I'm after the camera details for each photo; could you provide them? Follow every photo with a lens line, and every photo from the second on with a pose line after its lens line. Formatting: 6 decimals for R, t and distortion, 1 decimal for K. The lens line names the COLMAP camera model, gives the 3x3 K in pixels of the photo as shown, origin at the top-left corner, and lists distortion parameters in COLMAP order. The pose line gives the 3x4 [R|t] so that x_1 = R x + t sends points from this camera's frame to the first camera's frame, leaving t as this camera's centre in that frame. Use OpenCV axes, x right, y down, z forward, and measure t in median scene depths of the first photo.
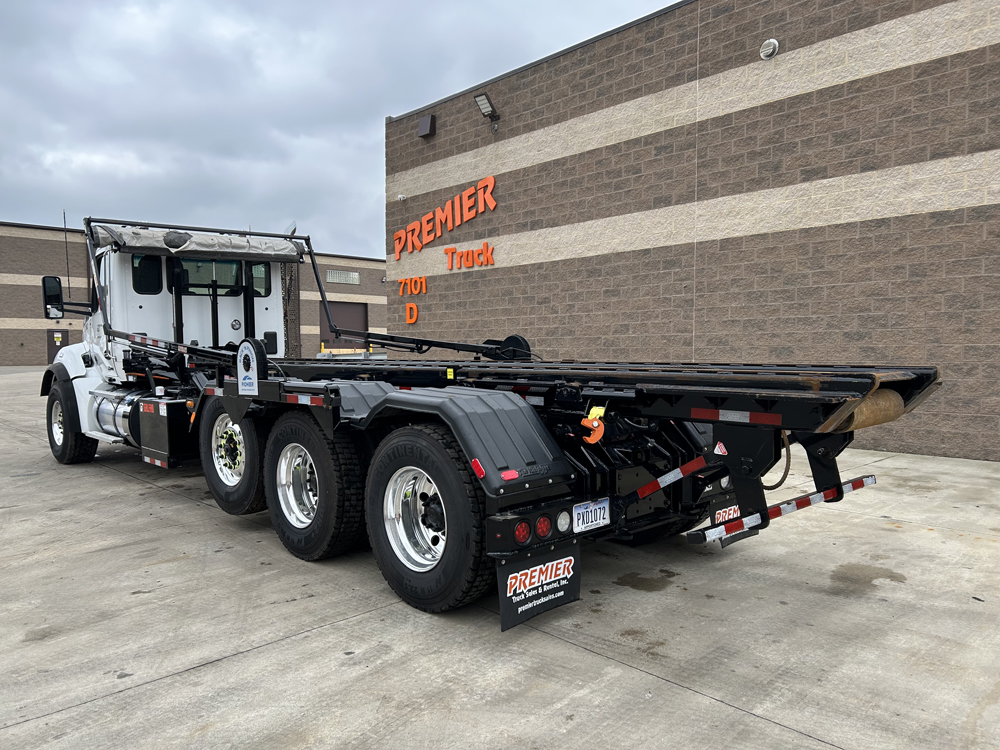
lens RADIAL K [[724.1, 0, 500.0], [0, 724.1, 375.0], [0, 0, 1]] dist [-0.001187, -0.019719]
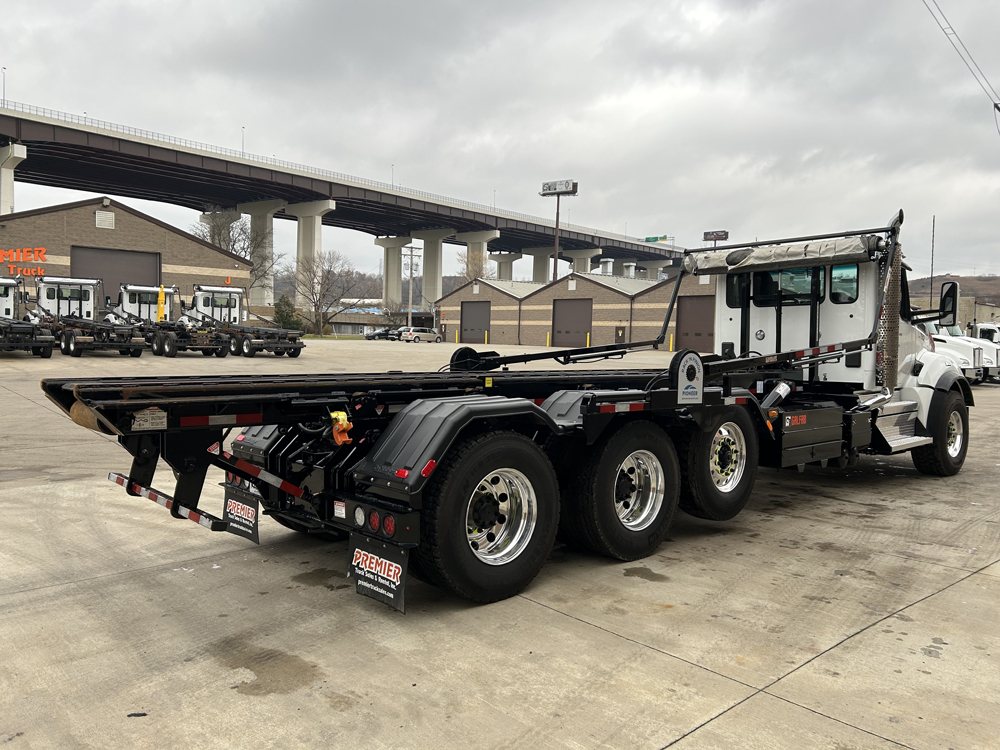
lens RADIAL K [[762.2, 0, 500.0], [0, 762.2, 375.0], [0, 0, 1]] dist [0.094537, -0.074634]
pose [[-0.000228, 0.056827, -0.998384, 1.384810], [-0.062885, 0.996407, 0.056728, -0.107591], [0.998021, 0.062796, 0.003346, 1.282343]]
